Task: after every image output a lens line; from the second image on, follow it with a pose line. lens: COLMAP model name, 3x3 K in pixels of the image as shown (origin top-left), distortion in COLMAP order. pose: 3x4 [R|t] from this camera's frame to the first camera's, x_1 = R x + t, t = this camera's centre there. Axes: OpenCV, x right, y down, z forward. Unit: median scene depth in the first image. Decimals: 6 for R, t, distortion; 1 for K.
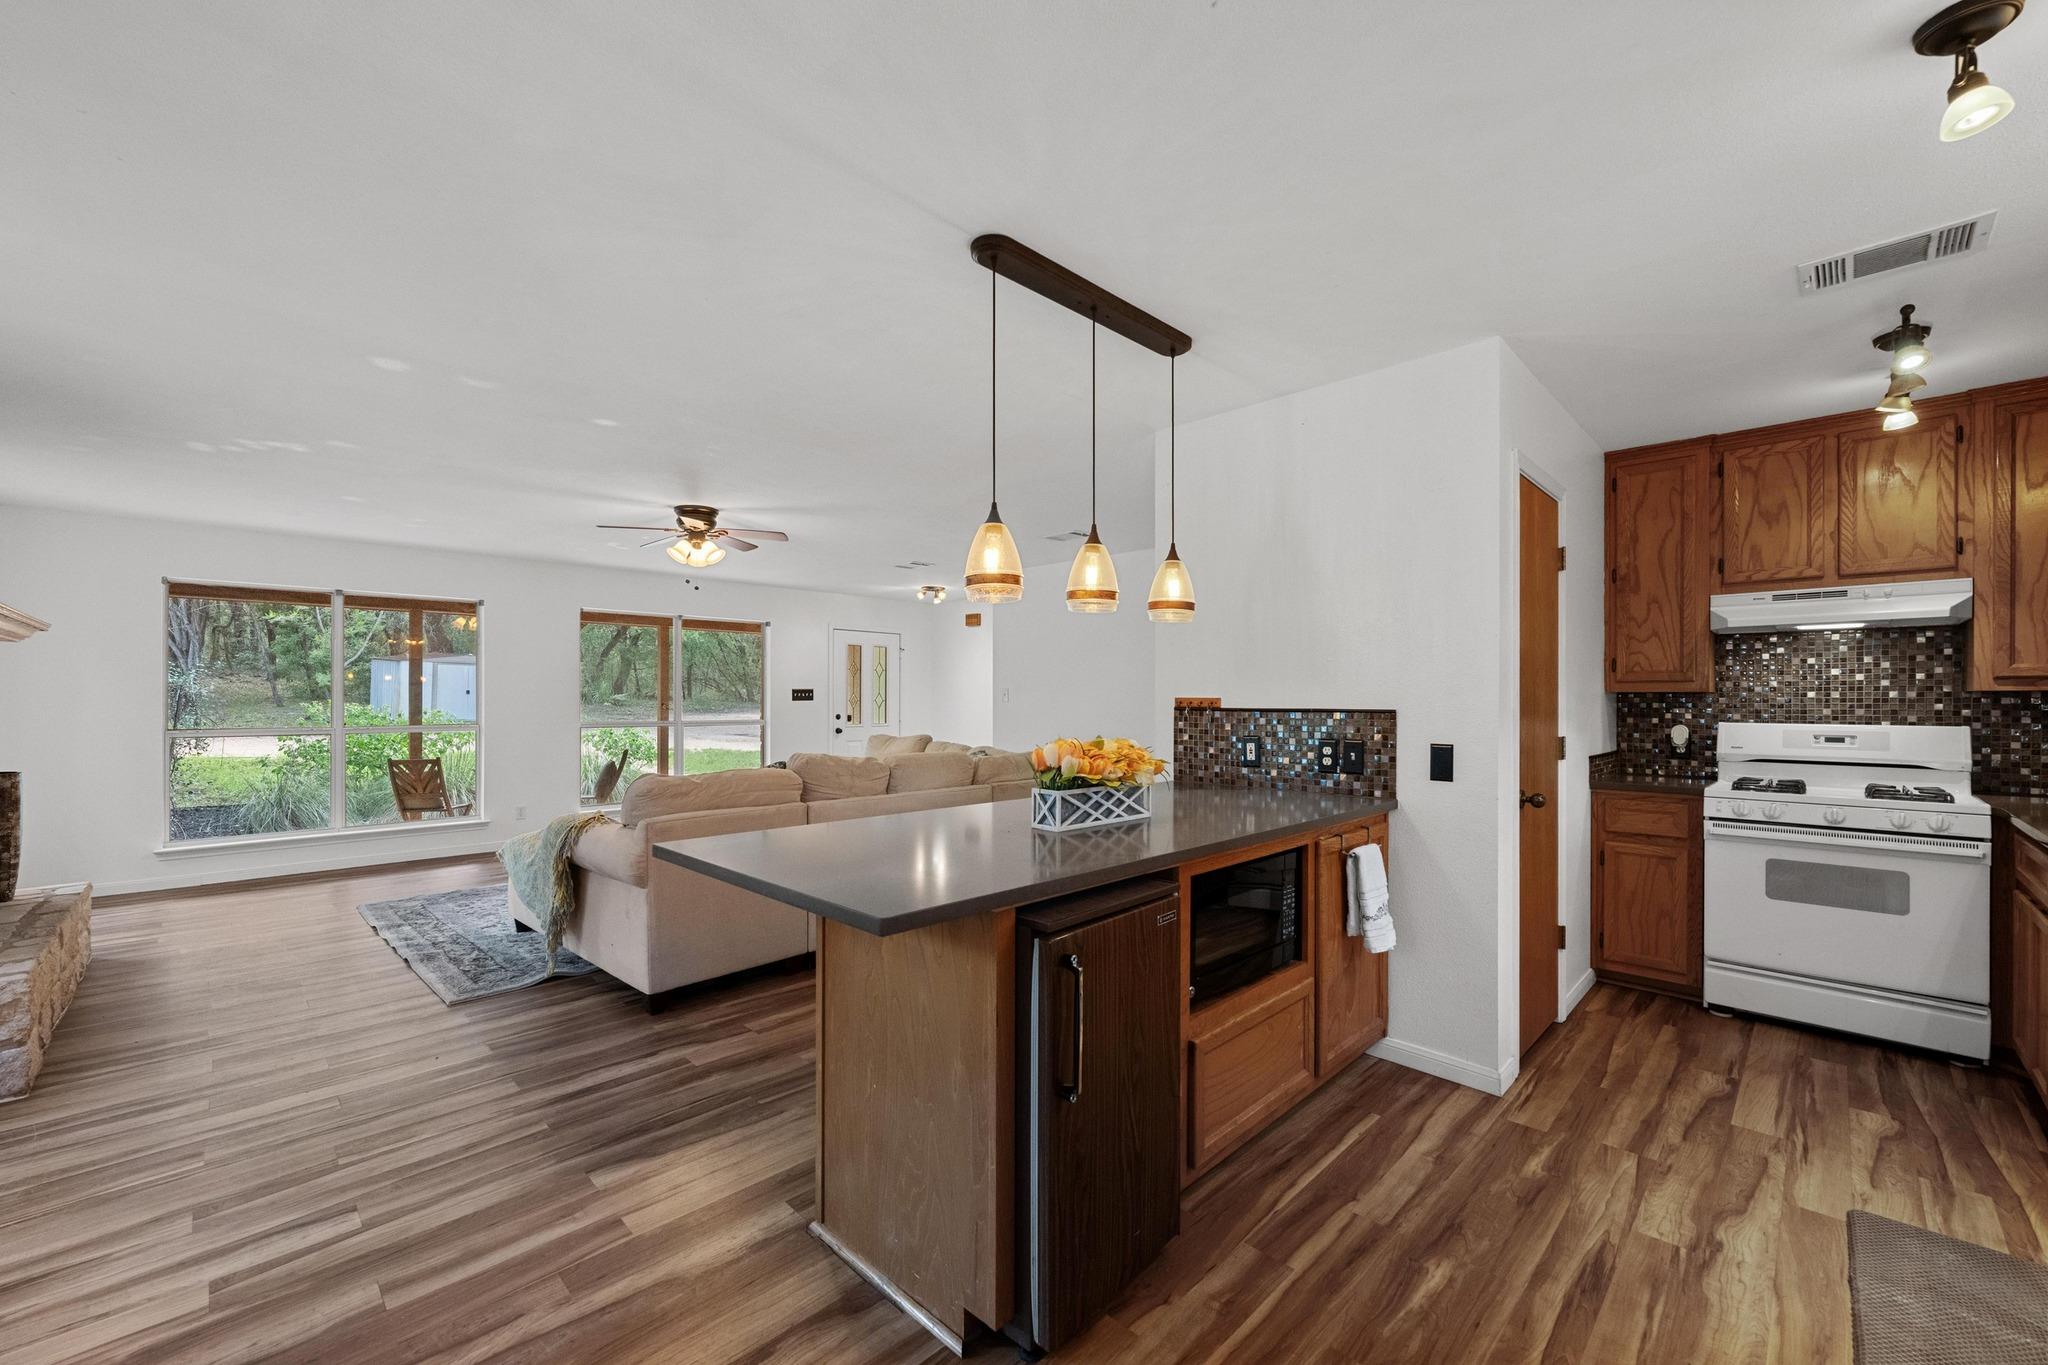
lens RADIAL K [[815.4, 0, 1020.5], [0, 815.4, 701.6], [0, 0, 1]] dist [-0.002535, 0.000215]
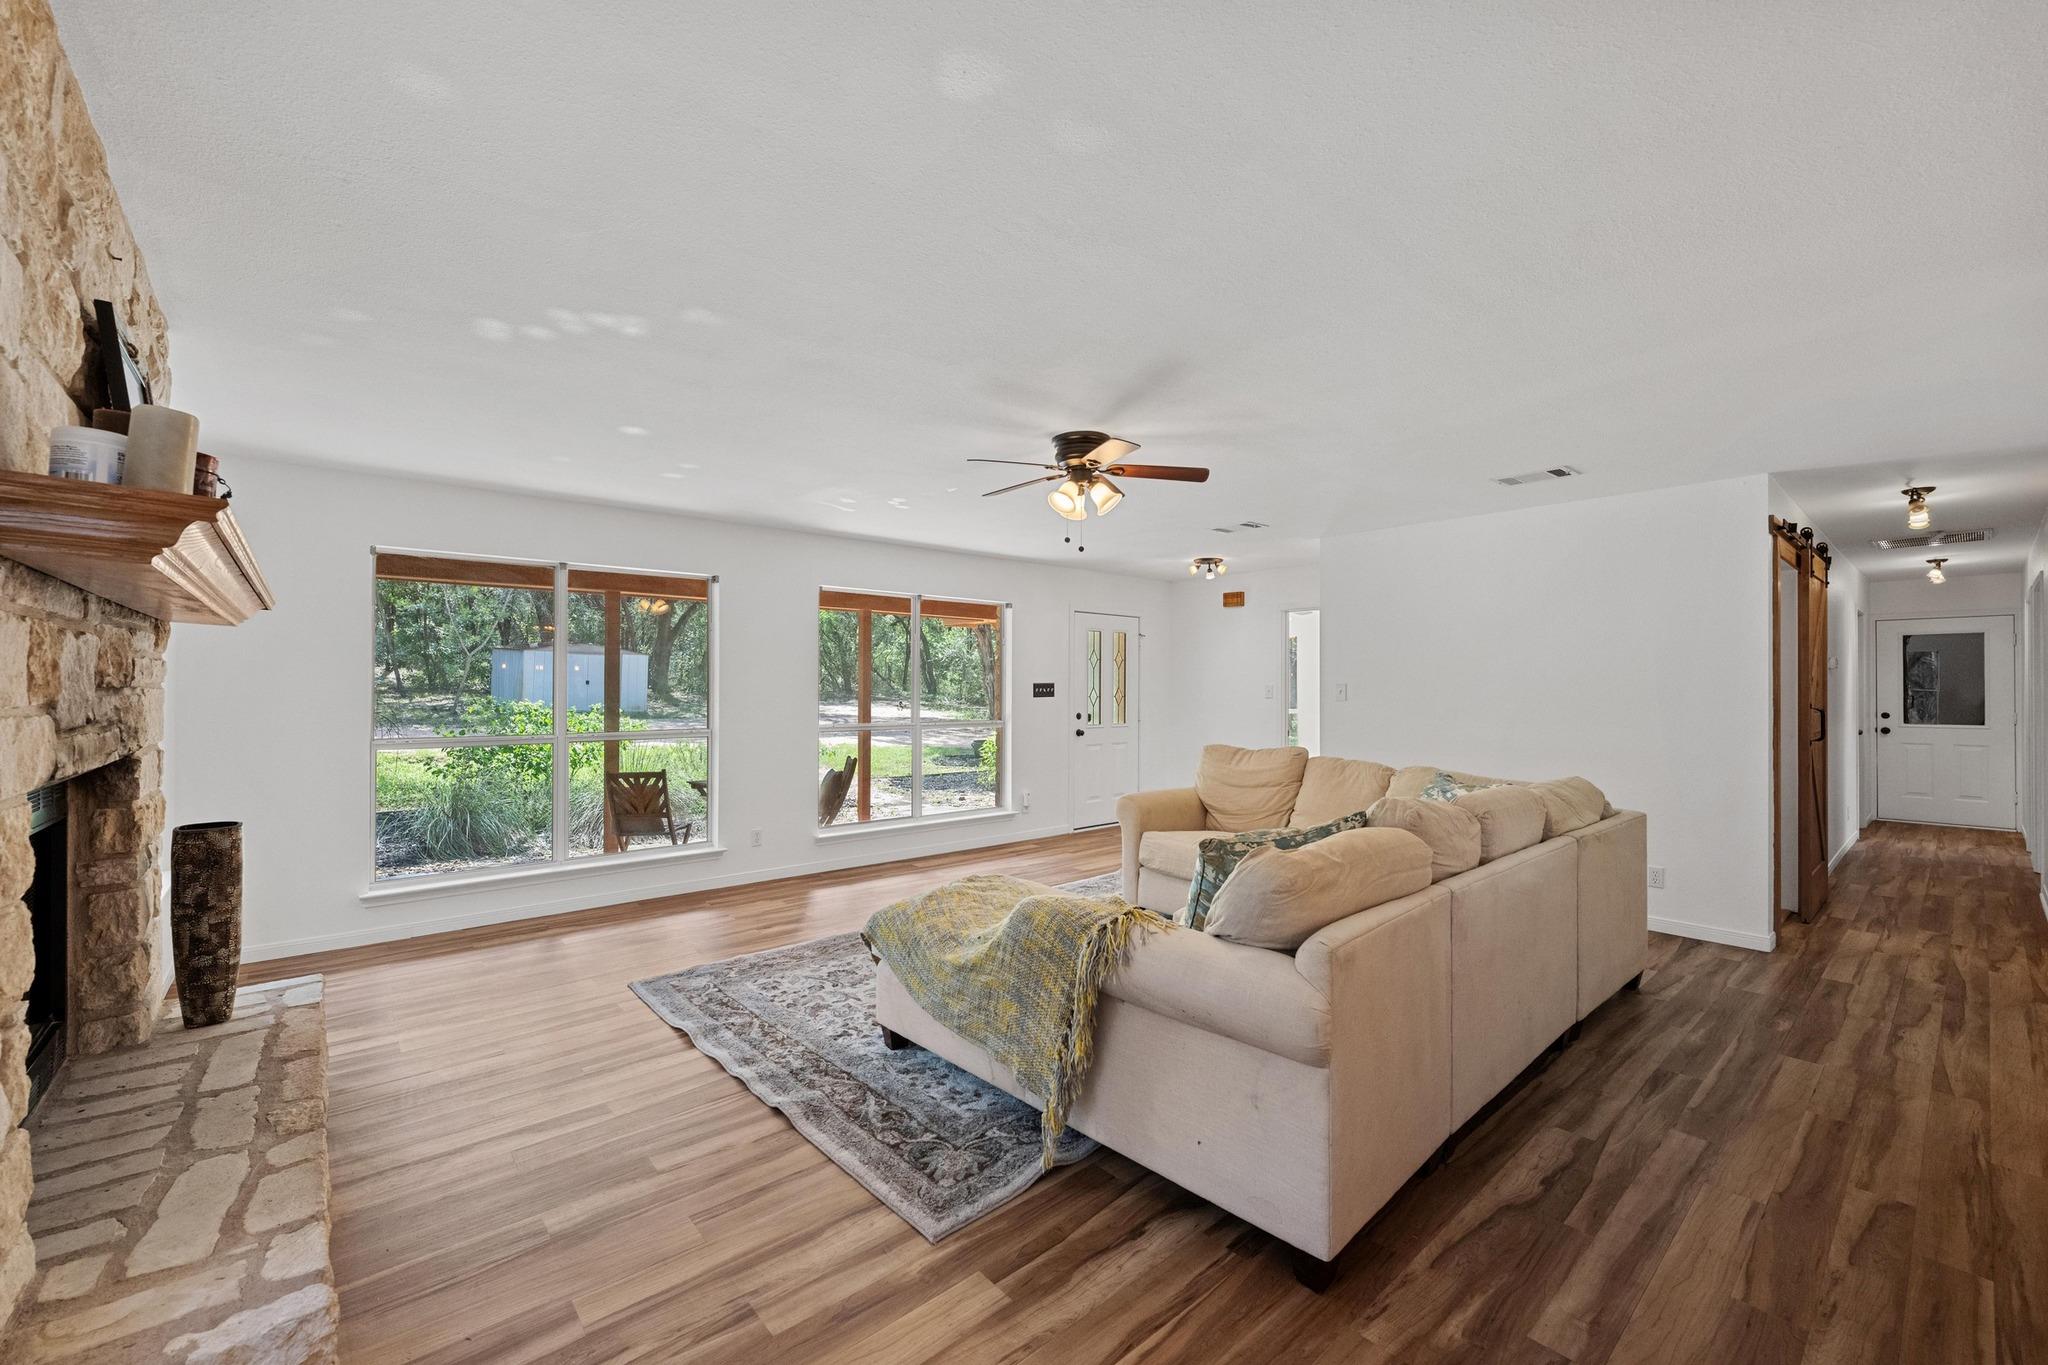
lens RADIAL K [[815.4, 0, 1015.8], [0, 815.4, 688.7], [0, 0, 1]] dist [-0.002535, 0.000215]
pose [[0.997110, 0.000247, -0.075976, -0.561774], [-0.000263, 1.000000, -0.000204, -0.023503], [0.075976, 0.000223, 0.997110, 0.394812]]
